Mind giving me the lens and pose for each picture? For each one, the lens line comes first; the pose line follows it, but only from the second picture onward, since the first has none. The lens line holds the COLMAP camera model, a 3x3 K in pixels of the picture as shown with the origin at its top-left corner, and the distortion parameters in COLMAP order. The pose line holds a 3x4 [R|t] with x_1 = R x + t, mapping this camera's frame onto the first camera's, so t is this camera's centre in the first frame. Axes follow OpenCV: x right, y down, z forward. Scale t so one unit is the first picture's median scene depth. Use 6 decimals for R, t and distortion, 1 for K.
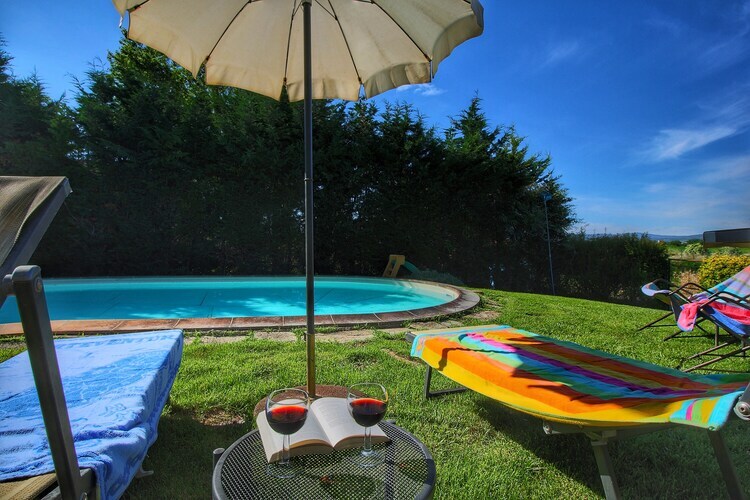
lens RADIAL K [[381.1, 0, 373.6], [0, 381.1, 243.8], [0, 0, 1]] dist [0.009224, -0.026655]
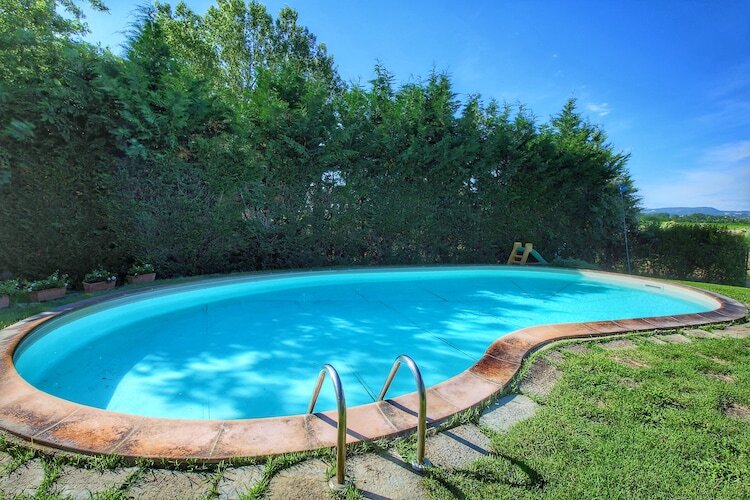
lens RADIAL K [[381.1, 0, 373.6], [0, 381.1, 243.8], [0, 0, 1]] dist [0.009224, -0.026655]
pose [[0.996331, -0.002018, 0.085558, -0.396031], [-0.004186, 0.997376, 0.072272, -0.041223], [-0.085479, -0.072365, 0.993709, -0.066657]]
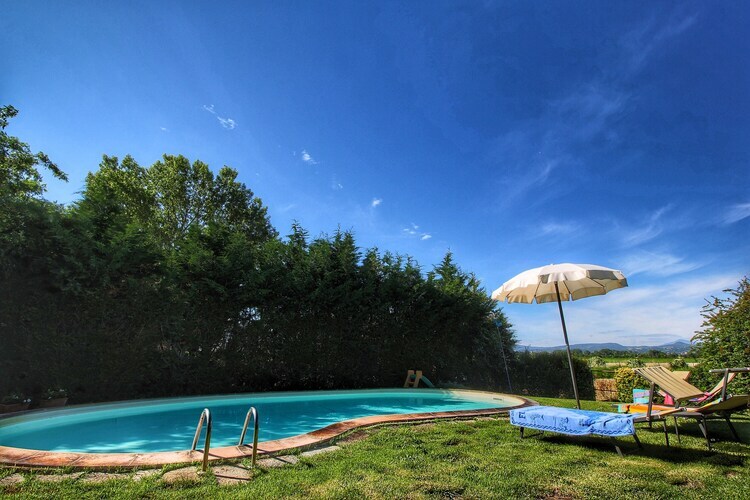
lens RADIAL K [[381.1, 0, 373.6], [0, 381.1, 243.8], [0, 0, 1]] dist [0.009224, -0.026655]
pose [[0.966241, 0.064164, 0.249522, -0.358951], [0.008874, 0.959629, -0.281128, -0.018960], [-0.257487, 0.273851, 0.926664, -0.246444]]
